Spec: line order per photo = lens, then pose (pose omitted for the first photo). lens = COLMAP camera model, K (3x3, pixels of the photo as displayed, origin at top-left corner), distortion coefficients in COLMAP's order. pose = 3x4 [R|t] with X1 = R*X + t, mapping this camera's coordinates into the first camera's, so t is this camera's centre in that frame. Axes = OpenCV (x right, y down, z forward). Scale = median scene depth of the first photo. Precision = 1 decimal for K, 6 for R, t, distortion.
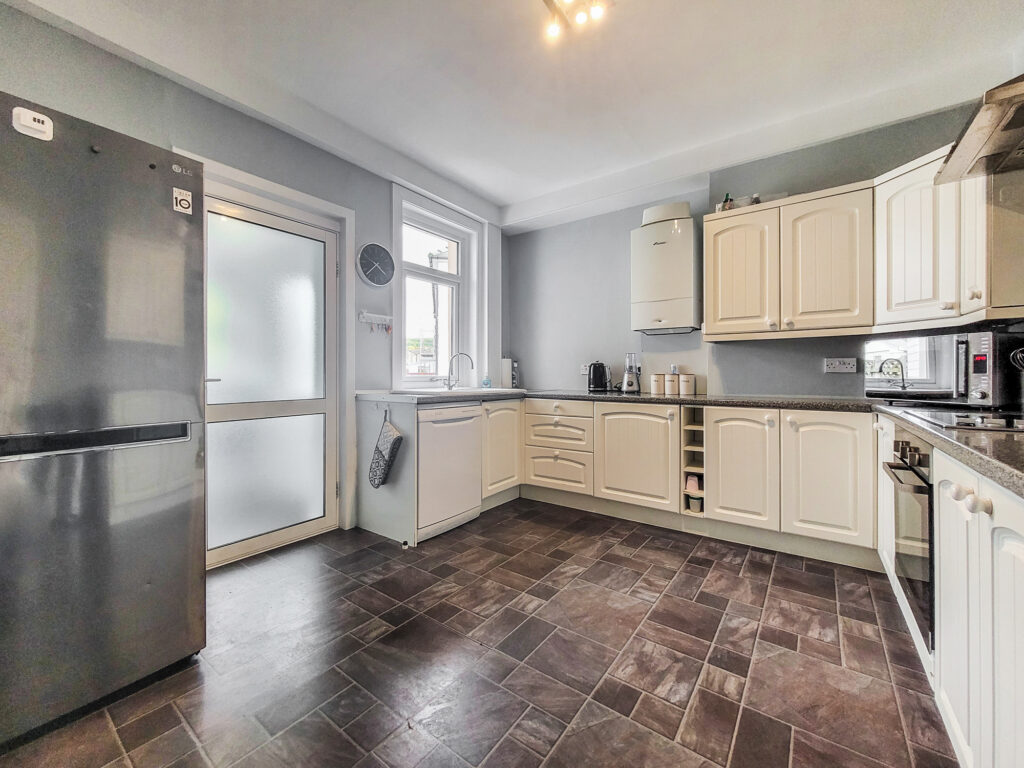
lens RADIAL K [[414.4, 0, 514.5], [0, 414.4, 373.2], [0, 0, 1]] dist [-0.001045, -0.000363]
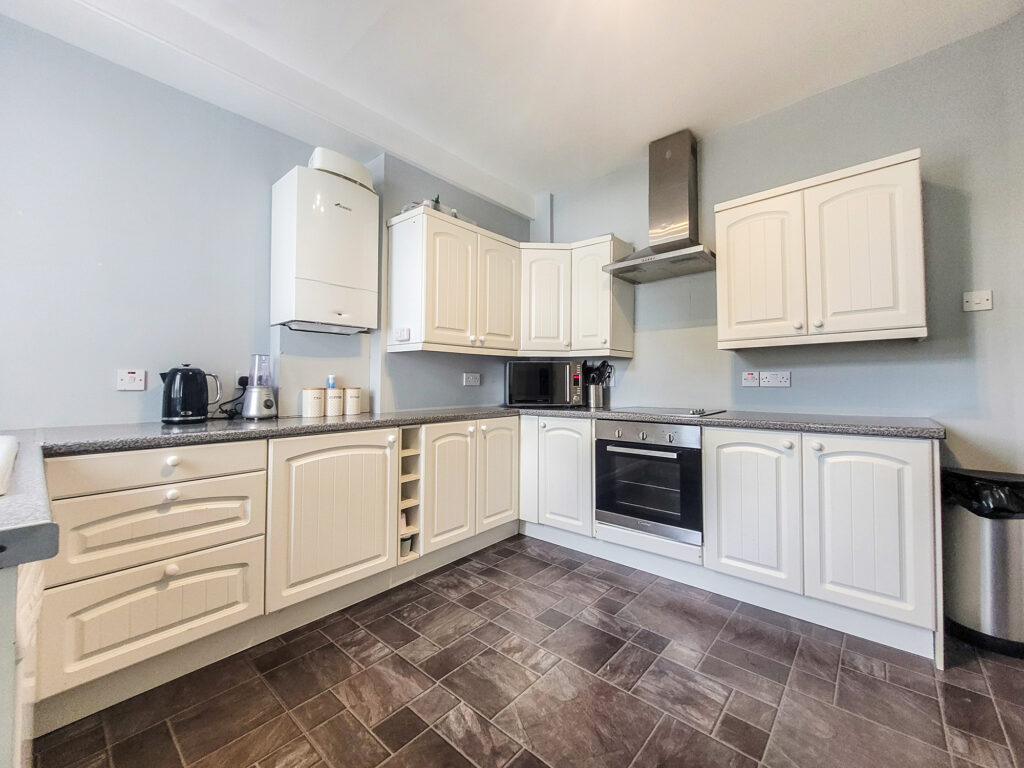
lens RADIAL K [[414.4, 0, 514.5], [0, 414.4, 373.2], [0, 0, 1]] dist [-0.001045, -0.000363]
pose [[0.092094, 0.024052, 0.995460, -0.421373], [-0.000785, 0.999710, -0.024082, -0.008667], [-0.995750, 0.001436, 0.092086, 0.802022]]
